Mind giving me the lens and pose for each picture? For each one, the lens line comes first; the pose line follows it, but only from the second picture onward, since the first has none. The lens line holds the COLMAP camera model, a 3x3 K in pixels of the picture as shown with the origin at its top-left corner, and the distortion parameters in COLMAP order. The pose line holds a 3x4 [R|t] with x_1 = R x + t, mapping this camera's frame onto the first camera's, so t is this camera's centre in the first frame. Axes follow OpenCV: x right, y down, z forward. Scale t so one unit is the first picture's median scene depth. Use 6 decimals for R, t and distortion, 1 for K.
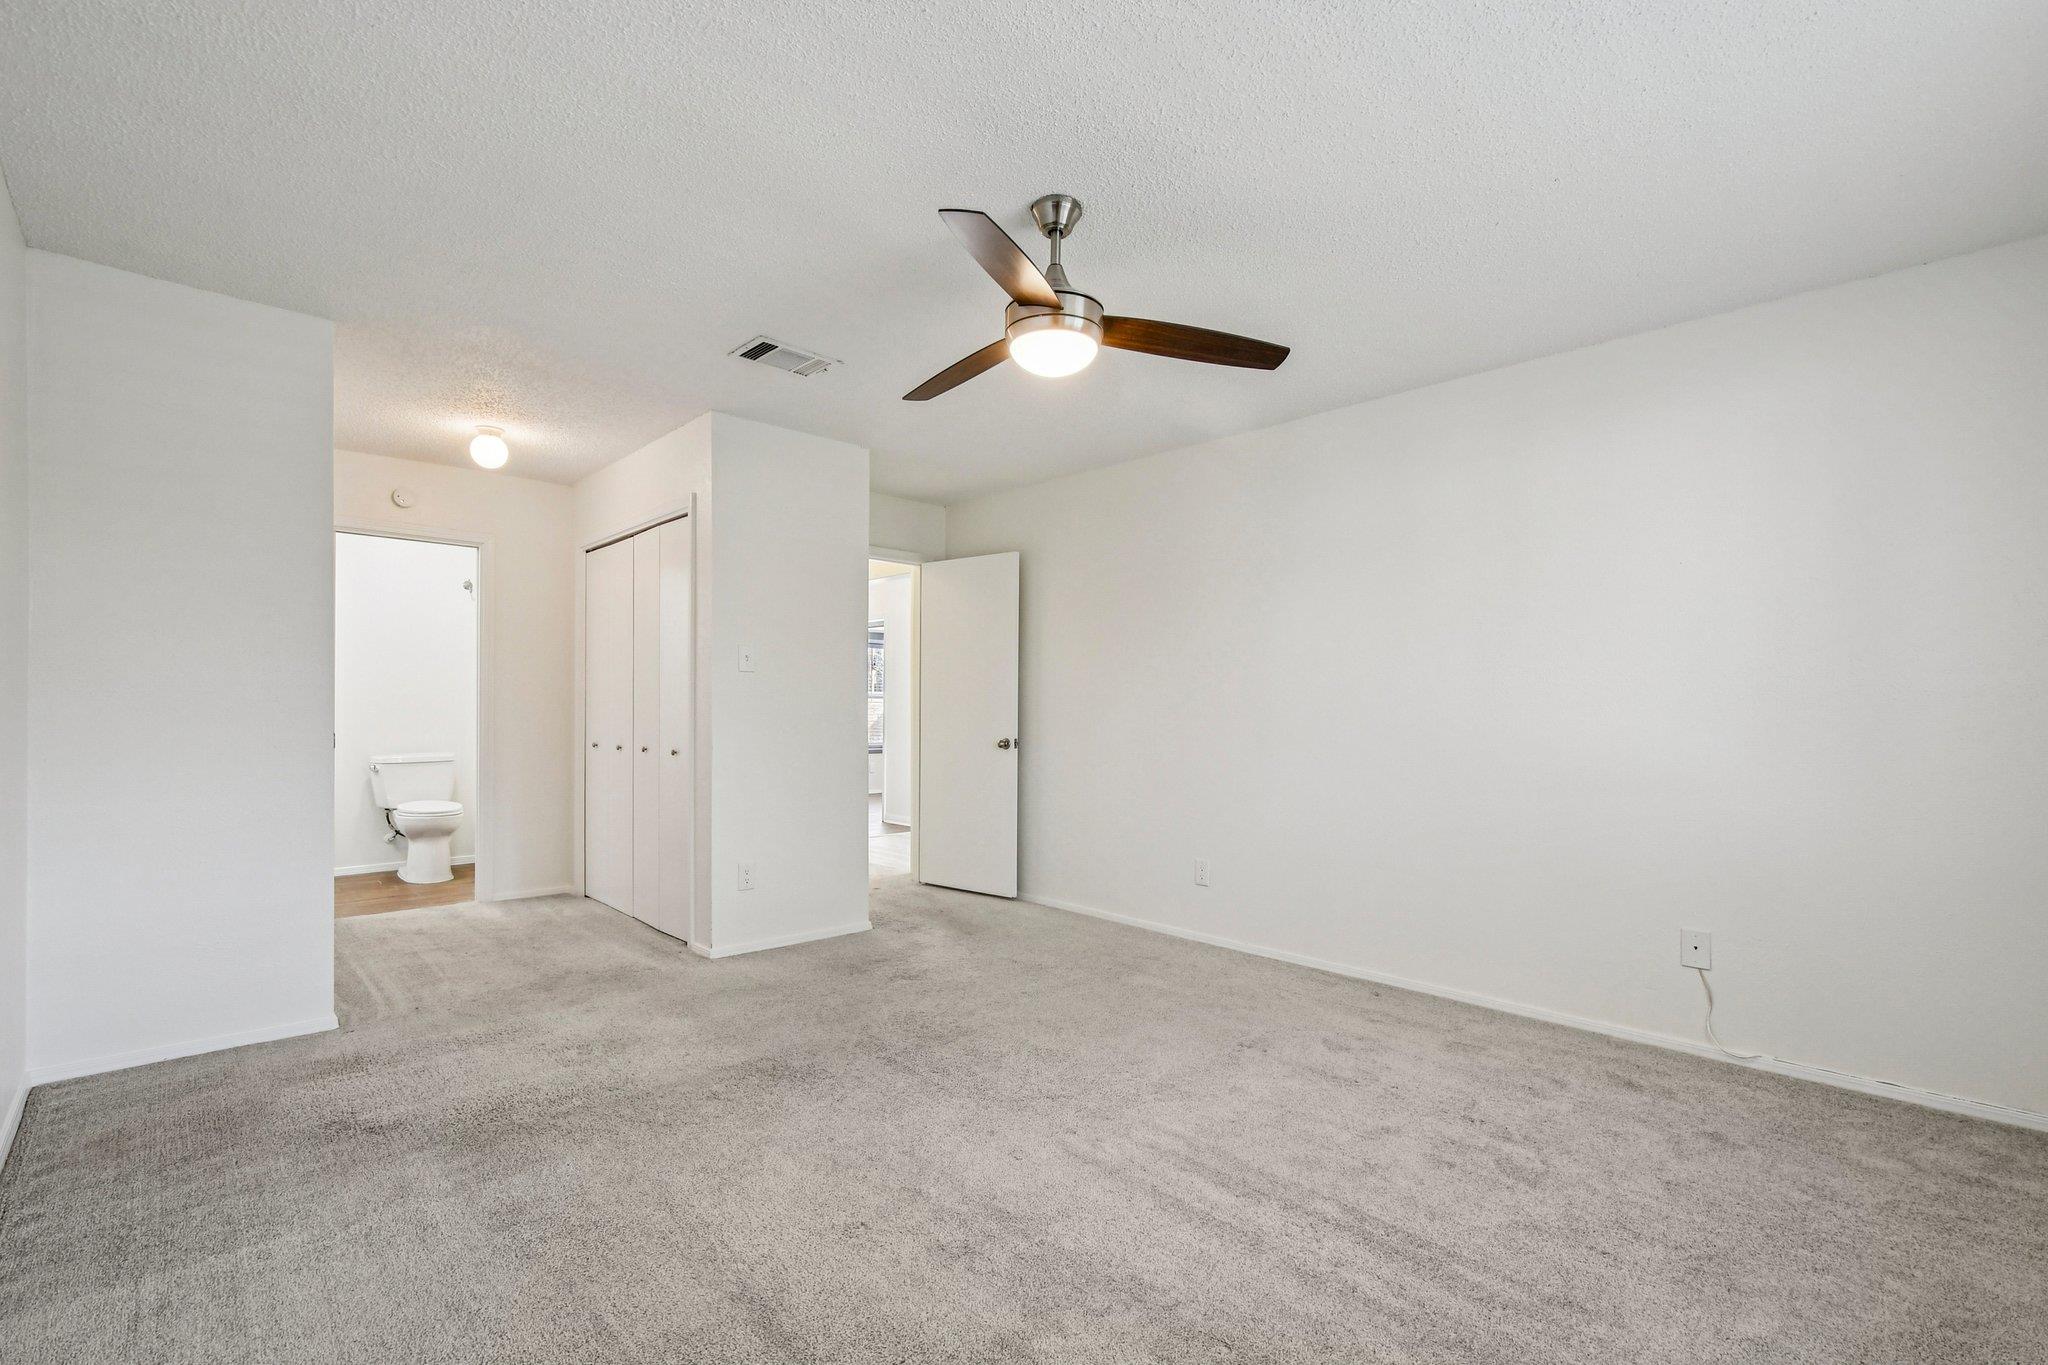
lens RADIAL K [[904.8, 0, 1023.4], [0, 904.8, 703.5], [0, 0, 1]] dist [0.004473, -0.004698]
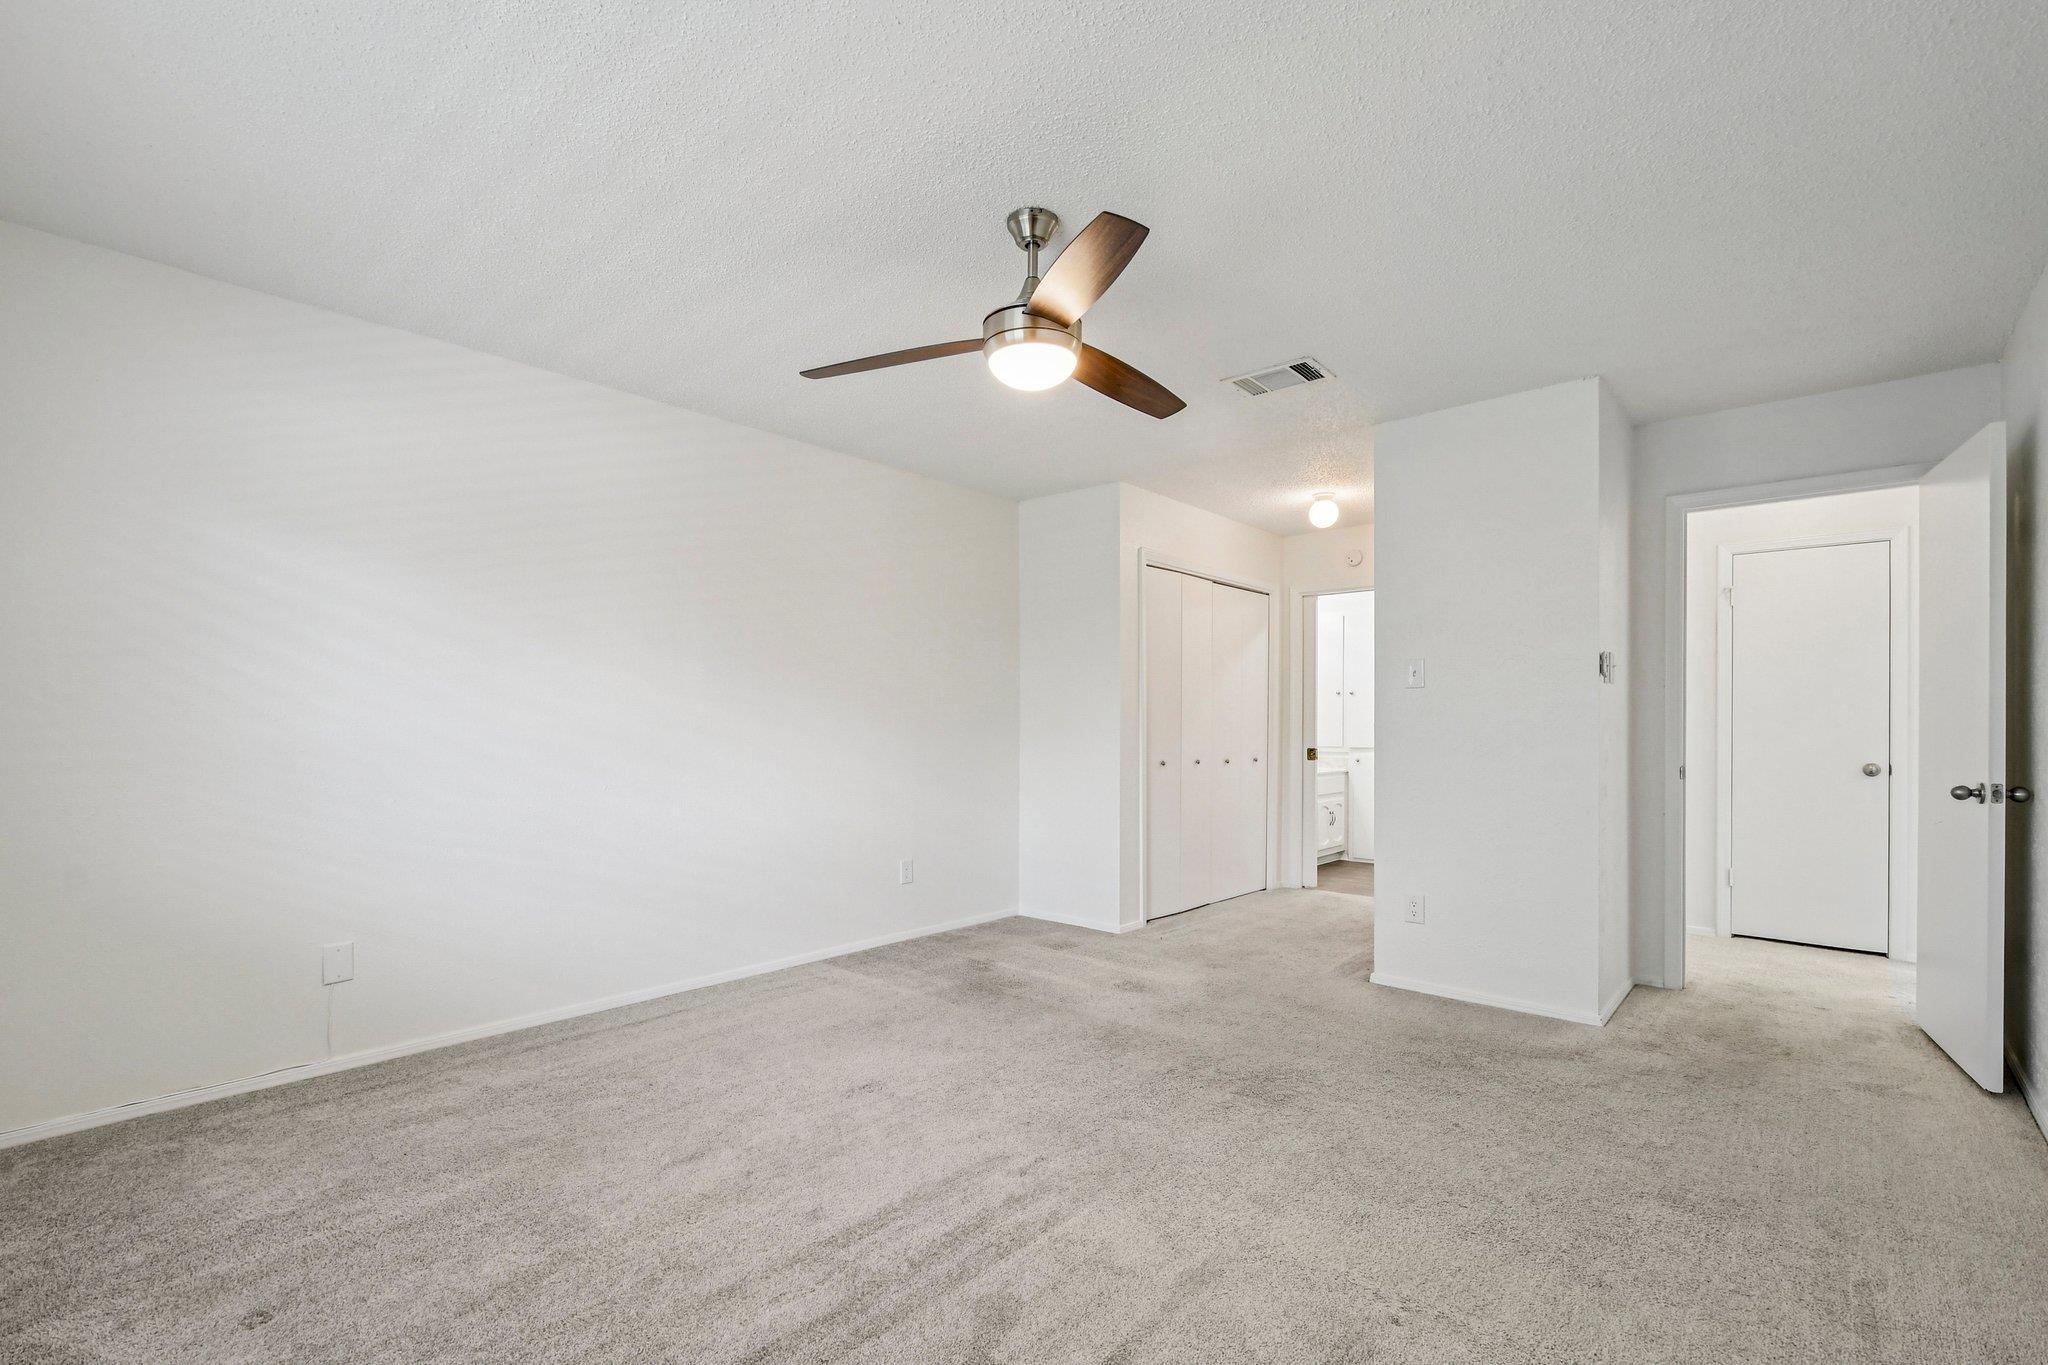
lens RADIAL K [[904.8, 0, 1019.9], [0, 904.8, 722.6], [0, 0, 1]] dist [0.004473, -0.004698]
pose [[0.084261, -0.013382, -0.996354, 0.571844], [0.005784, 0.999900, -0.012941, 0.009506], [0.996427, -0.004673, 0.084329, 0.504424]]
